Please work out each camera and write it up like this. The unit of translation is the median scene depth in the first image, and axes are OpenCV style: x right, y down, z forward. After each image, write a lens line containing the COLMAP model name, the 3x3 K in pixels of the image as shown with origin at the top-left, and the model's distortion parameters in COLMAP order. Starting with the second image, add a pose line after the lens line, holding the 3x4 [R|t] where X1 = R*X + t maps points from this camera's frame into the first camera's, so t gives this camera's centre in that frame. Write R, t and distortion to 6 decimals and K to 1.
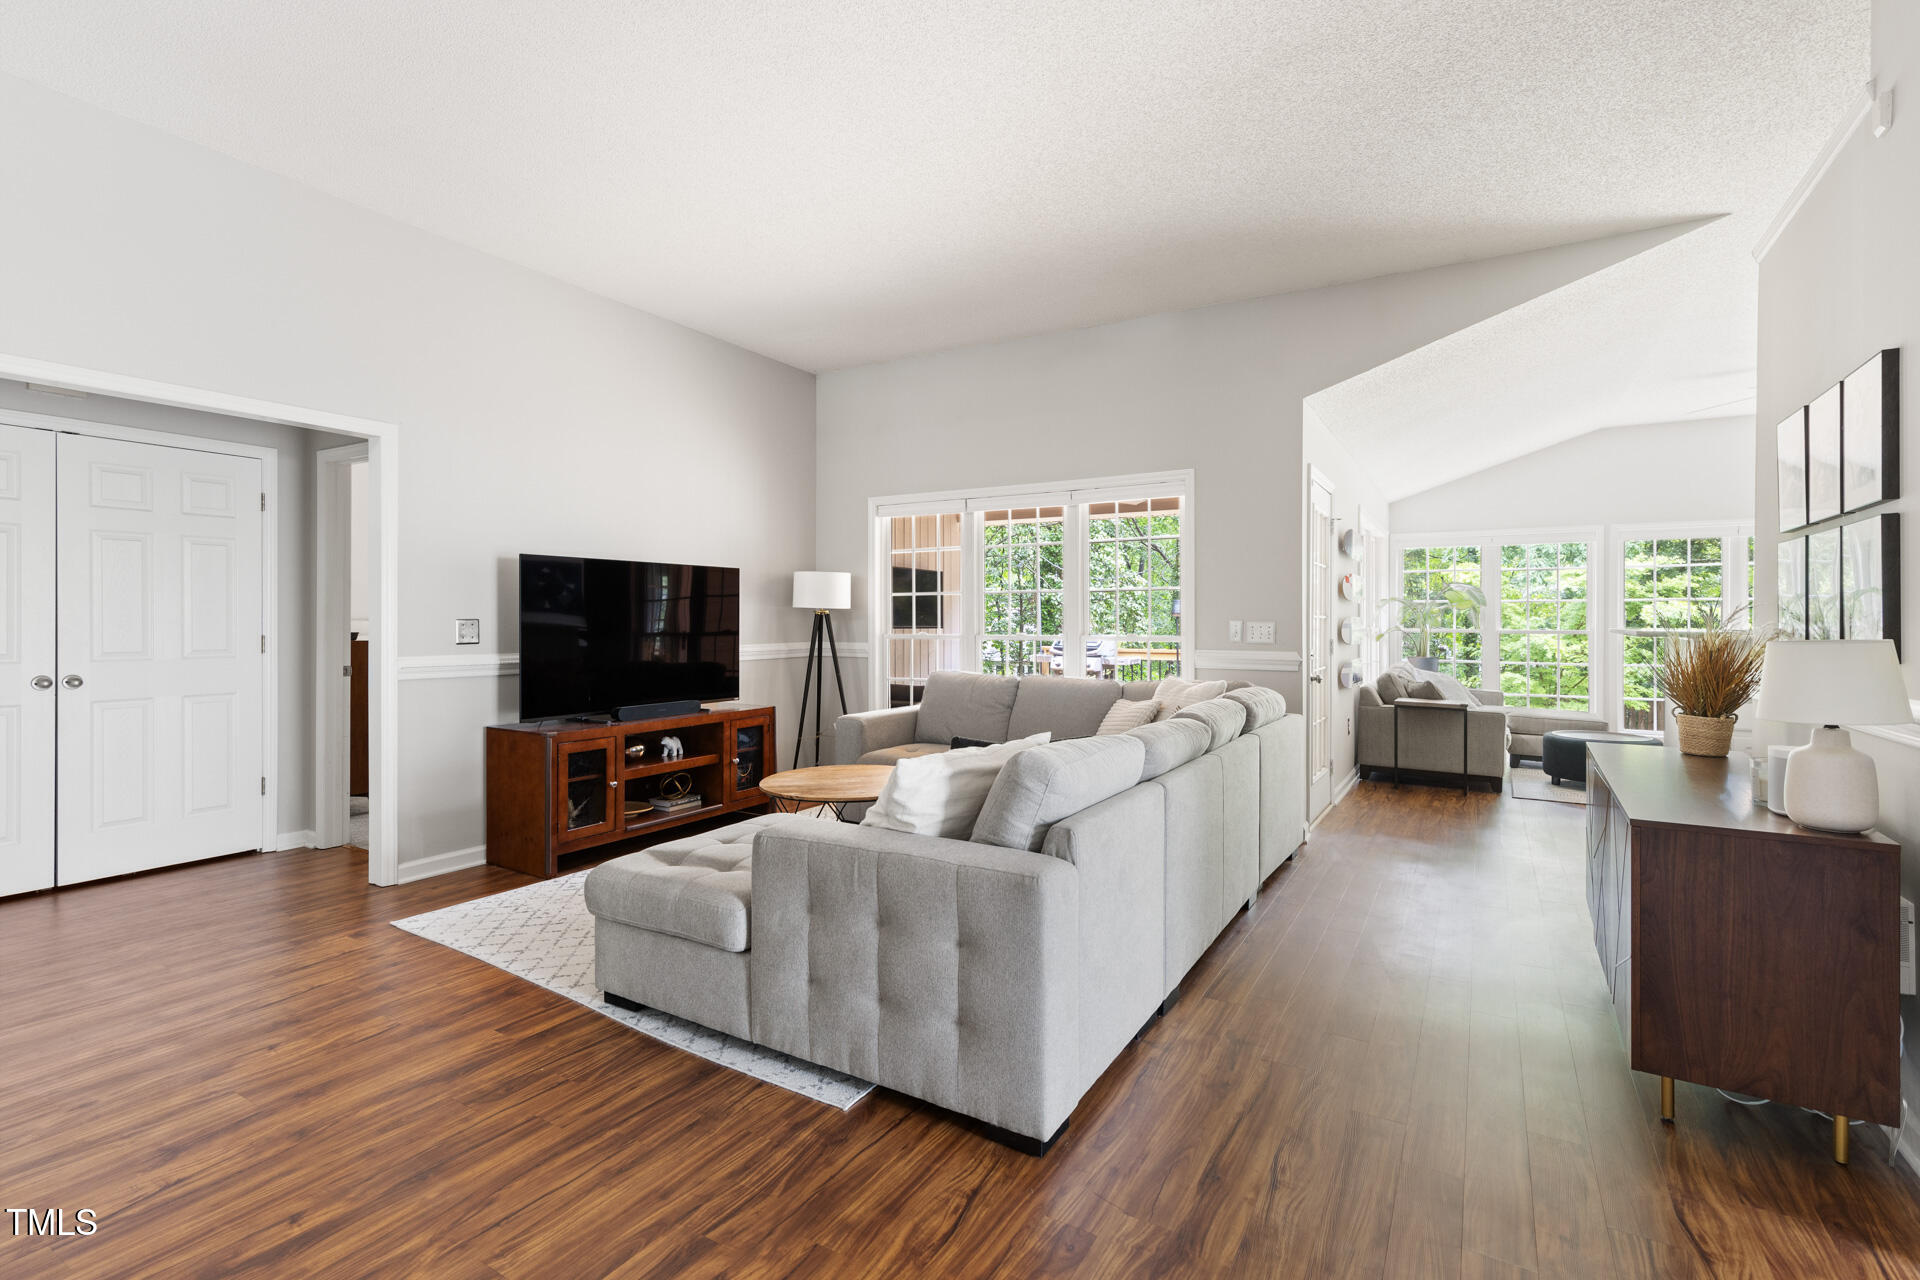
lens RADIAL K [[870.6, 0, 958.4], [0, 870.6, 624.6], [0, 0, 1]] dist [0.002251, 0.000536]
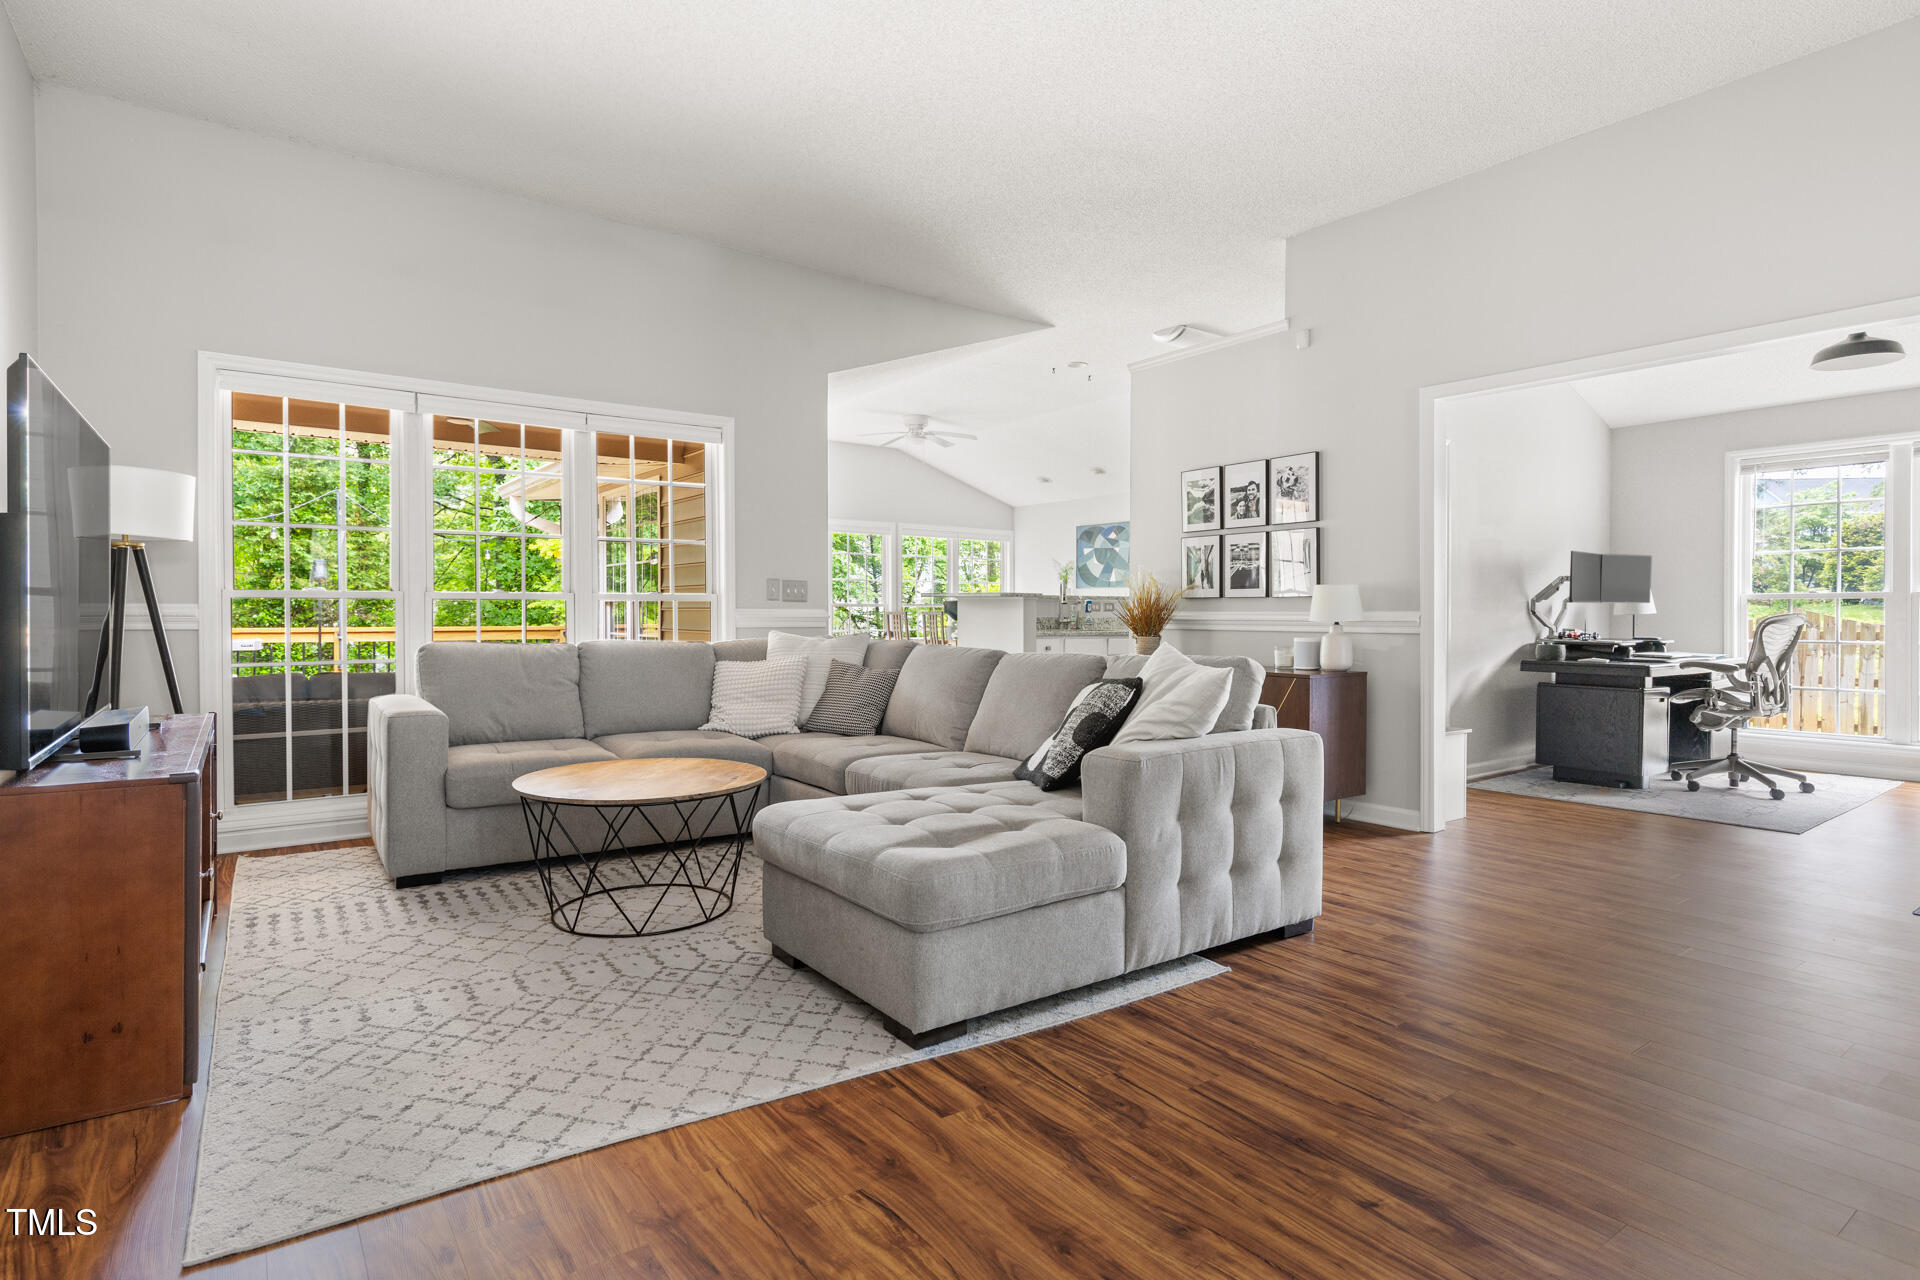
lens RADIAL K [[1007.6, 0, 931.0], [0, 1007.6, 604.2], [0, 0, 1]] dist [-0.003720, -0.000019]
pose [[0.403628, 0.003033, 0.914918, -1.405437], [0.001619, 0.999991, -0.004029, 0.063086], [-0.914922, 0.003108, 0.403619, 0.751505]]
